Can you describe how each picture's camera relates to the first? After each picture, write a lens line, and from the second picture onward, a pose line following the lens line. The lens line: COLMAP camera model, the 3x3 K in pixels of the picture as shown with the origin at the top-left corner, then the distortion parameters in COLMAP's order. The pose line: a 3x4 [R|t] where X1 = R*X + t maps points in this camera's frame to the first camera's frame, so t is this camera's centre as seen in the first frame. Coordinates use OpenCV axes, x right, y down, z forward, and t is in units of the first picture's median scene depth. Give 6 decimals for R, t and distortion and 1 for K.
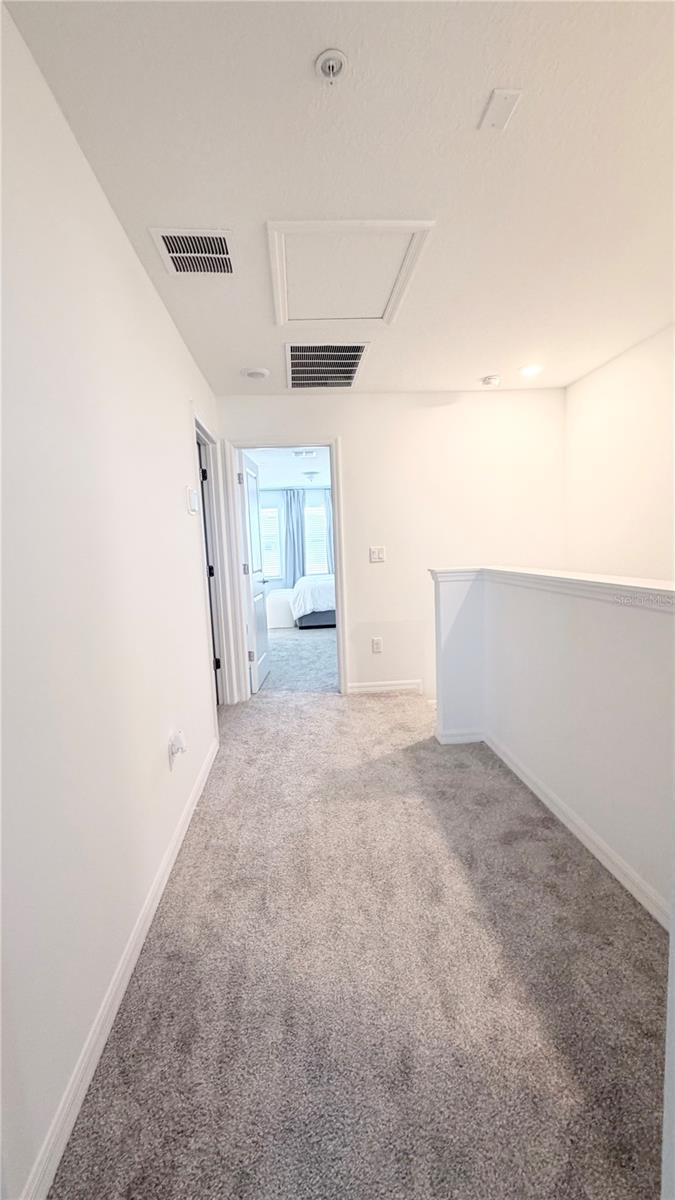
lens RADIAL K [[477.0, 0, 337.5], [0, 477.0, 600.0], [0, 0, 1]] dist [-0.001134, -0.000196]
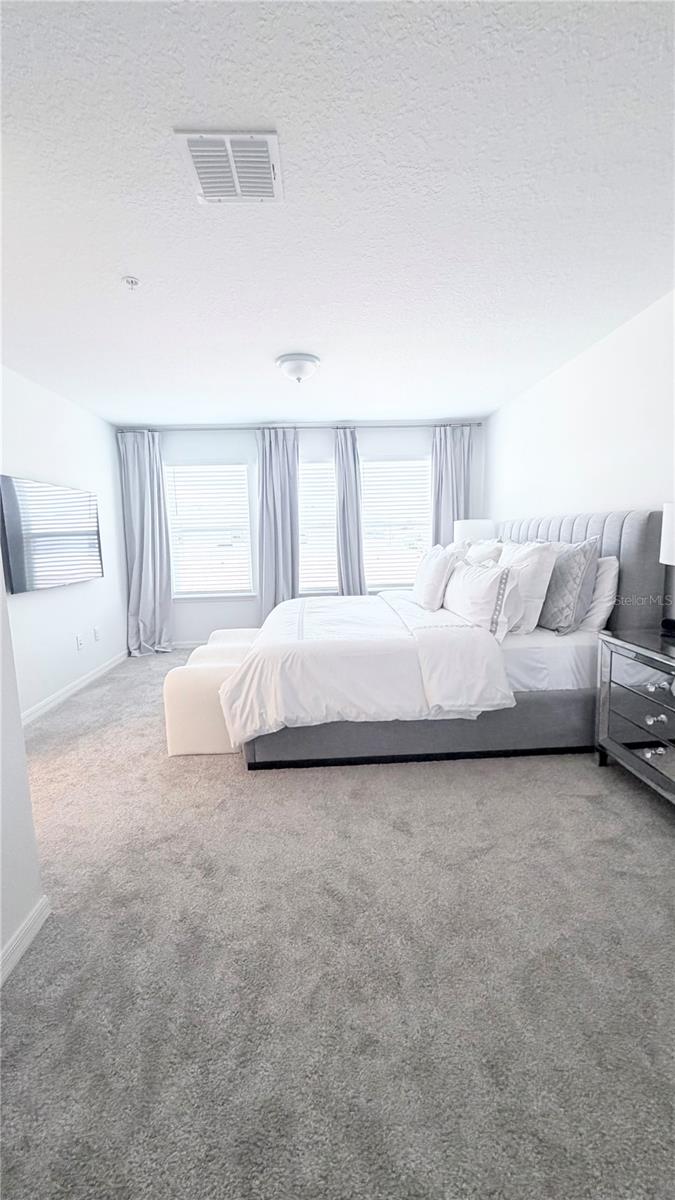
lens RADIAL K [[477.0, 0, 337.5], [0, 477.0, 600.0], [0, 0, 1]] dist [-0.001134, -0.000196]
pose [[0.999096, 0.025869, -0.033746, -0.003065], [-0.025363, 0.999561, 0.015320, -0.058568], [0.034128, -0.014450, 0.999313, 0.520666]]
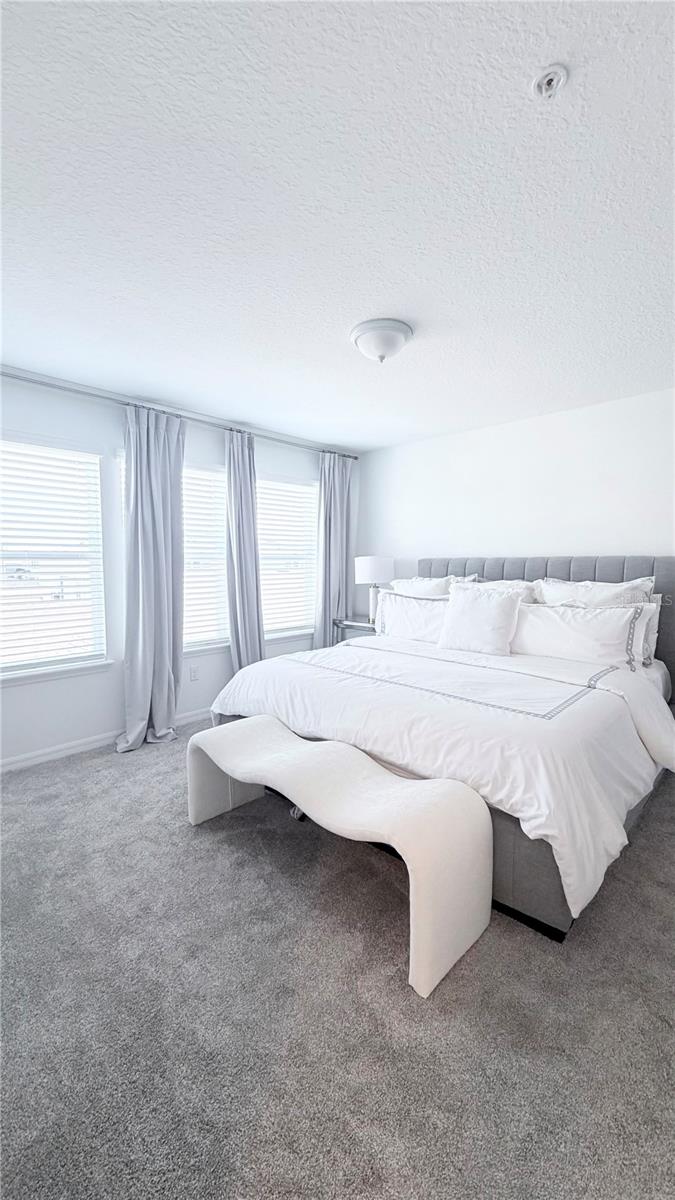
lens RADIAL K [[477.0, 0, 337.5], [0, 477.0, 600.0], [0, 0, 1]] dist [-0.001134, -0.000196]
pose [[0.743994, -0.005112, 0.668167, -0.236878], [0.047859, 0.997810, -0.045656, -0.075413], [-0.666470, 0.065946, 0.742610, 0.709503]]
